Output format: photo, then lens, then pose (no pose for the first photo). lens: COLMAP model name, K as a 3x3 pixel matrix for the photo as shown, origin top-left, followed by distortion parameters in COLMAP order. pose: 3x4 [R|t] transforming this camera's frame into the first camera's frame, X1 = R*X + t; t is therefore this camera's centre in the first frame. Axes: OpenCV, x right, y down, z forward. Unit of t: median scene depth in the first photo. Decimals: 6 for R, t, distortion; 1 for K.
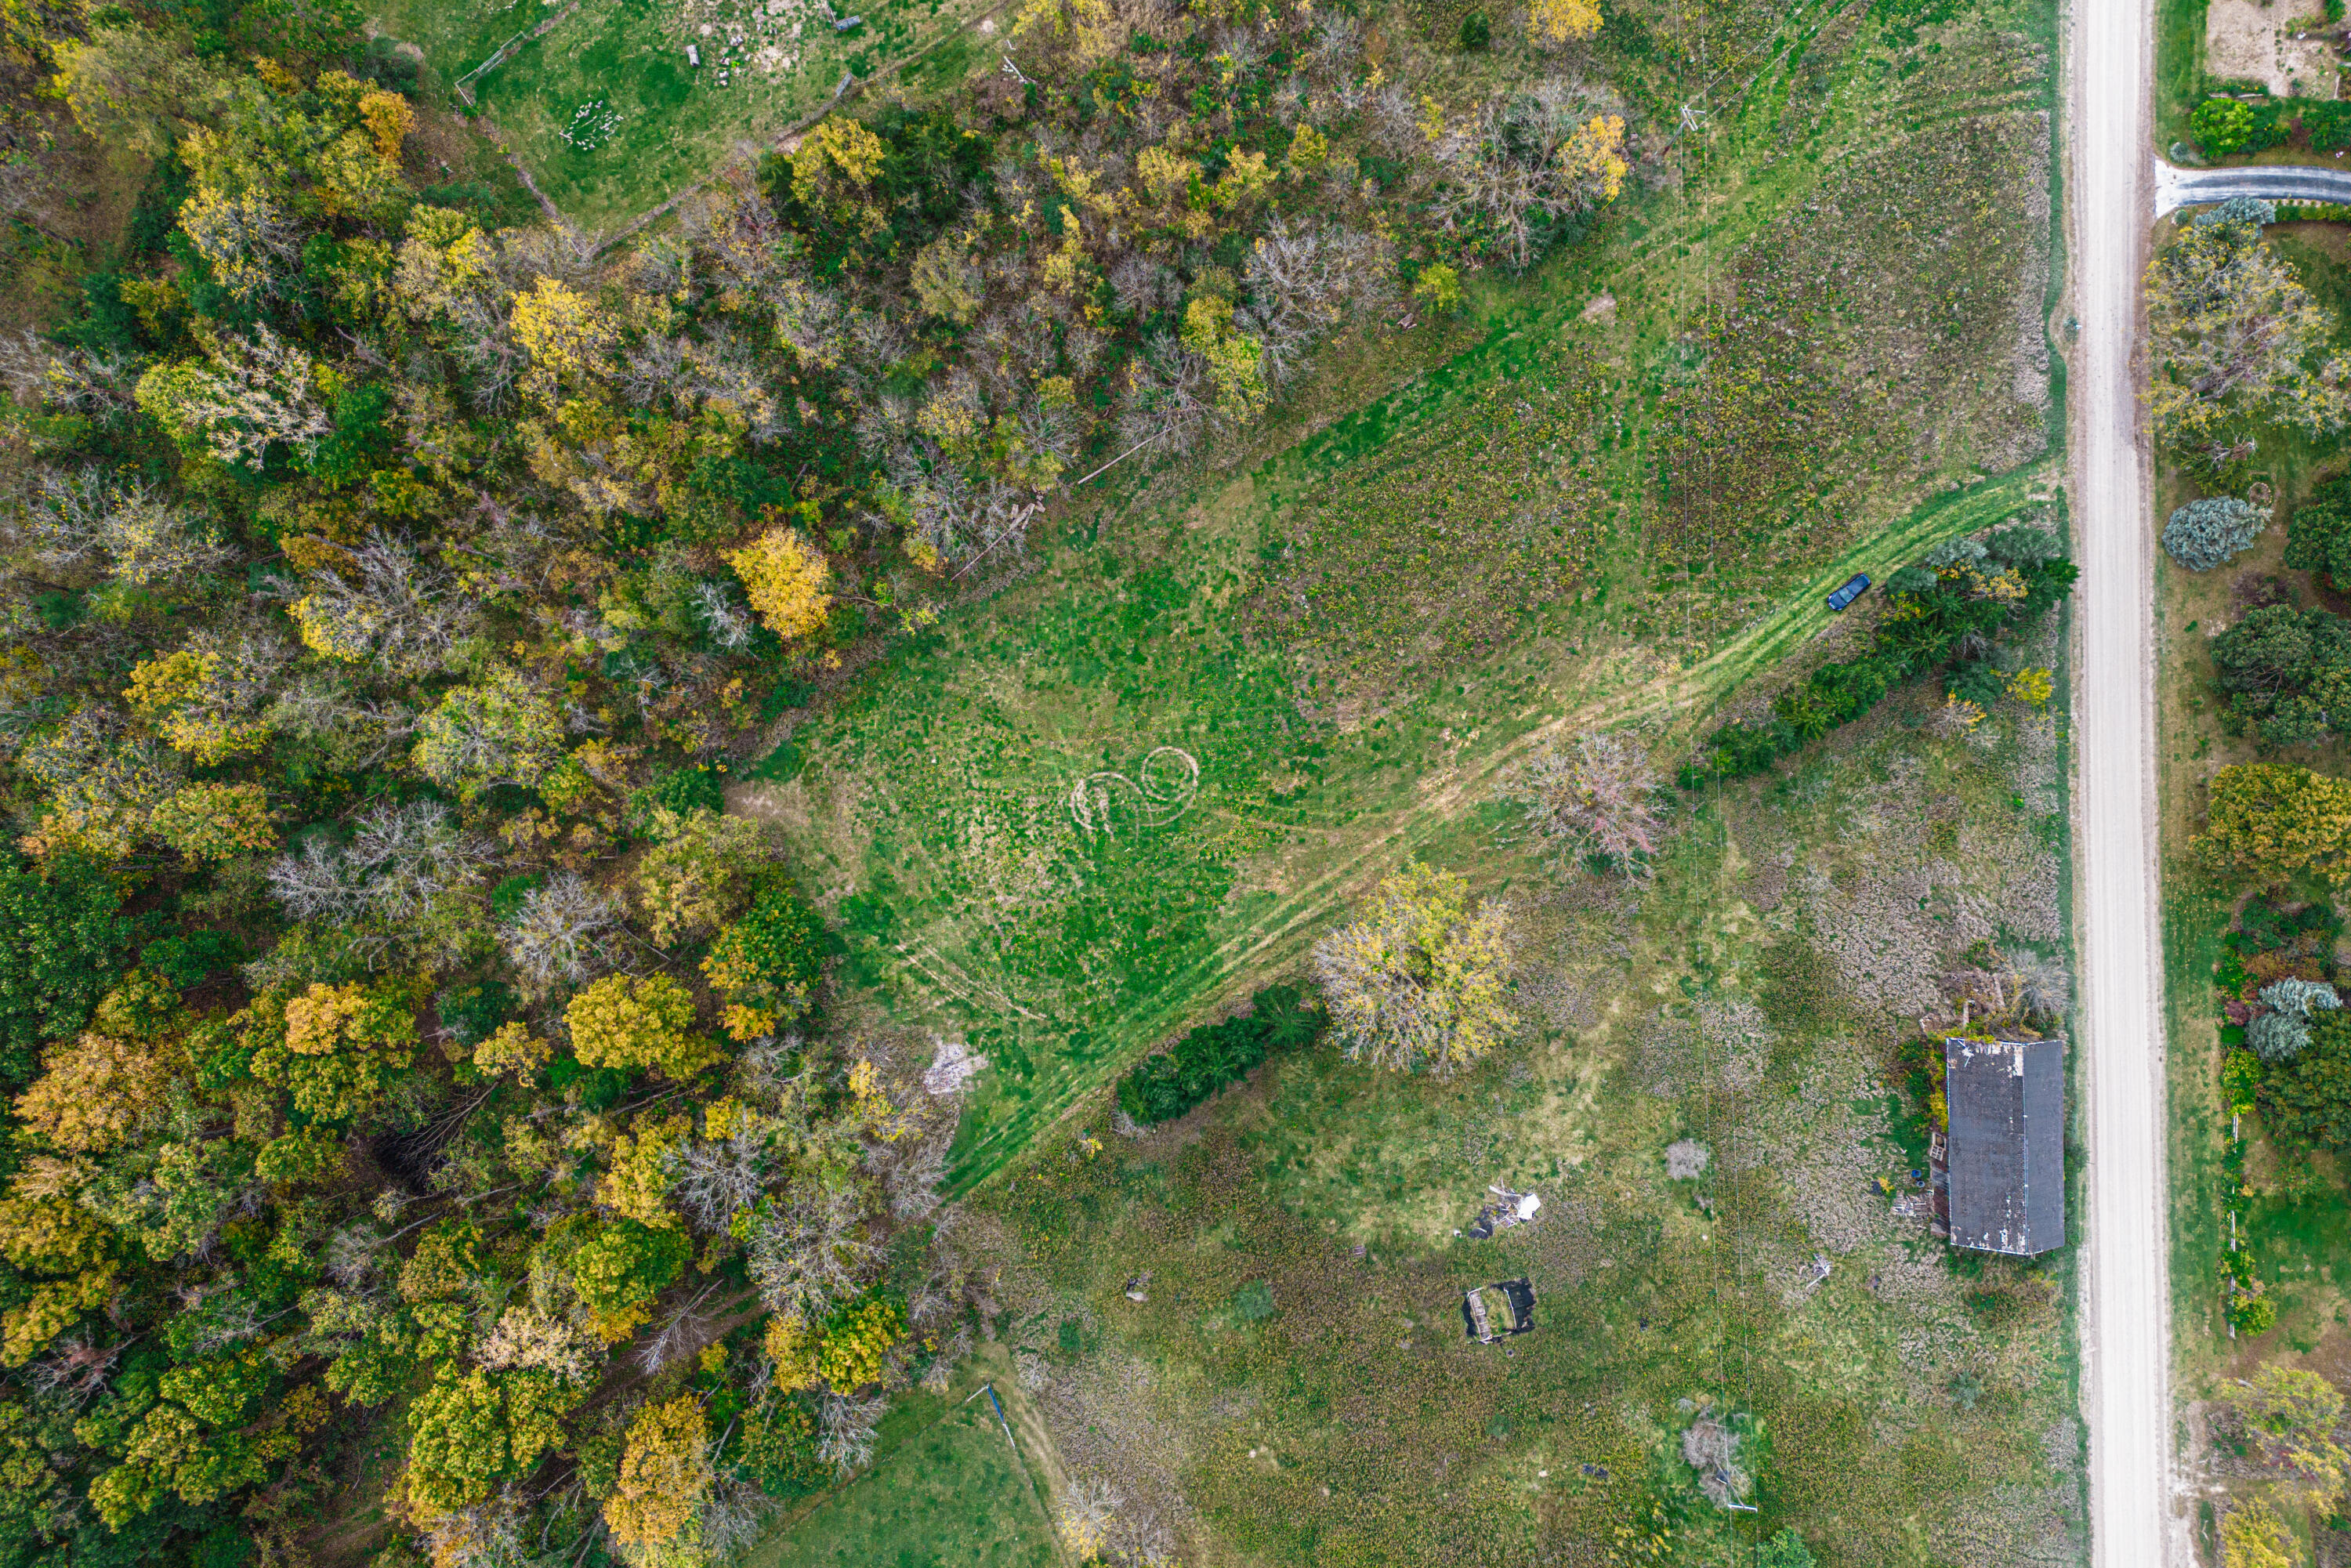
lens RADIAL K [[1664.6, 0, 1169.6], [0, 1664.6, 782.3], [0, 0, 1]] dist [0.007194, -0.022461]
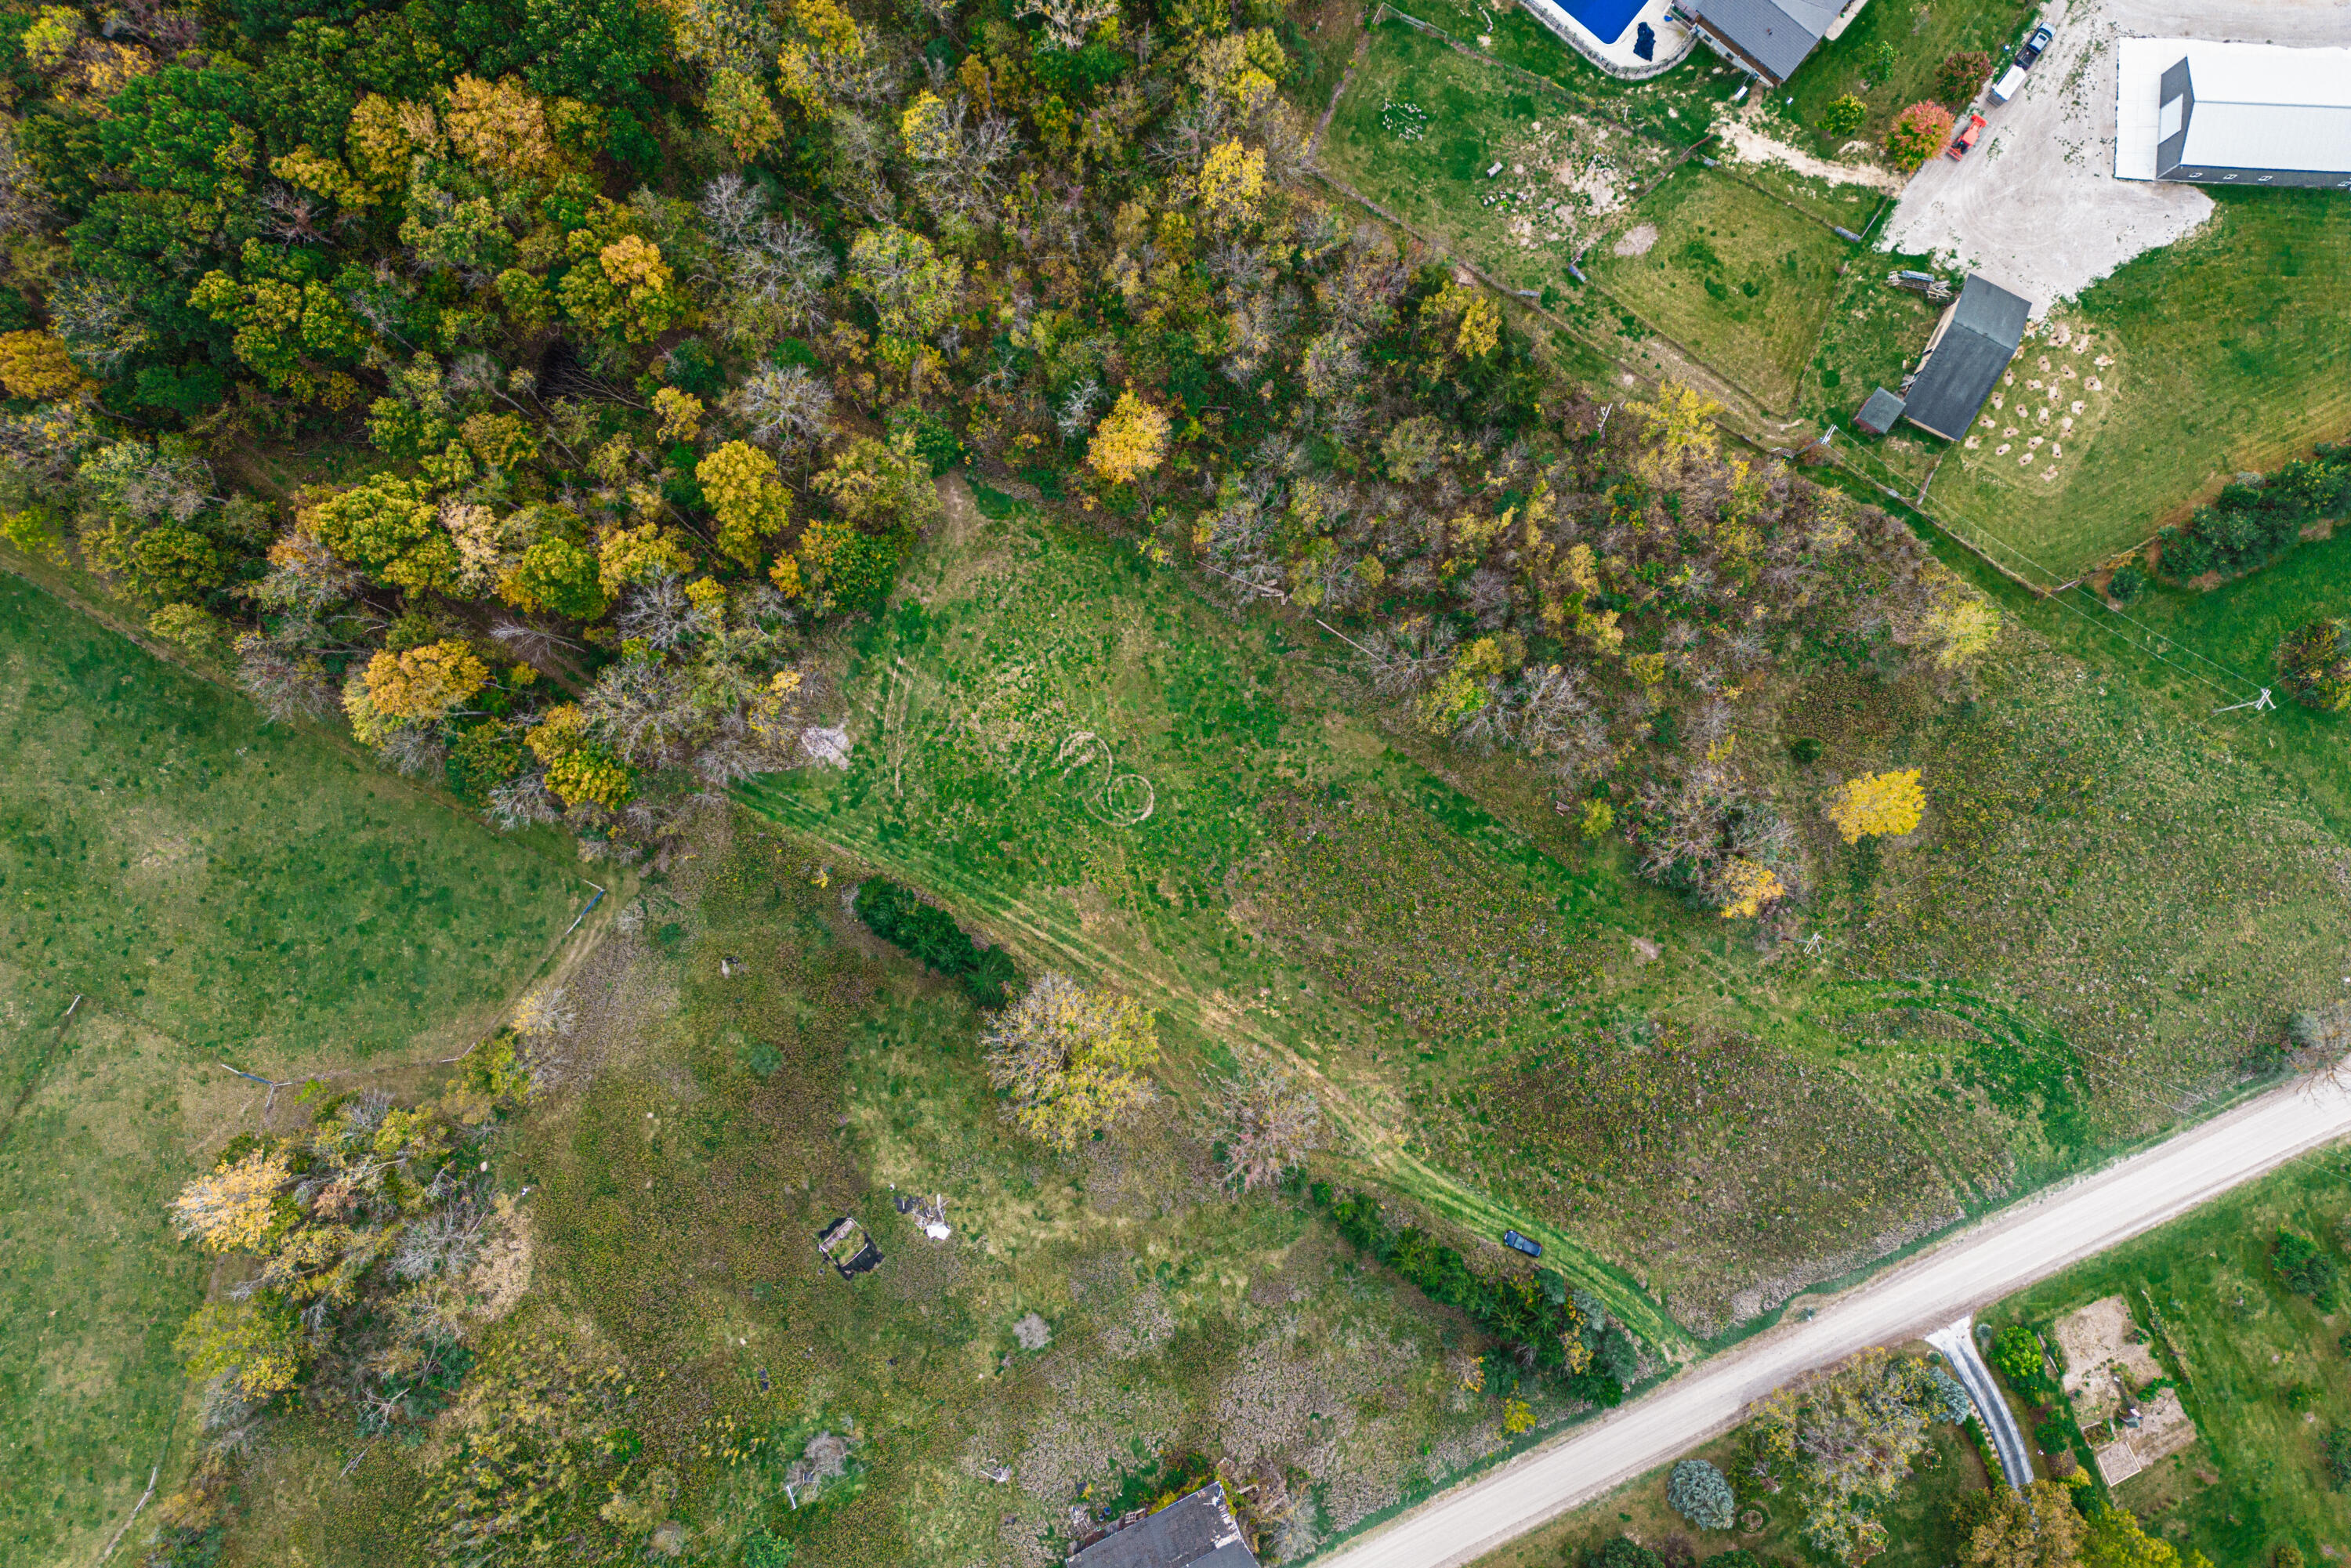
lens RADIAL K [[1664.6, 0, 1169.6], [0, 1664.6, 782.3], [0, 0, 1]] dist [0.007194, -0.022461]
pose [[0.445261, 0.895269, -0.015364, 0.021189], [-0.895321, 0.445385, 0.005738, -0.043410], [0.011980, 0.011201, 0.999866, -0.194360]]
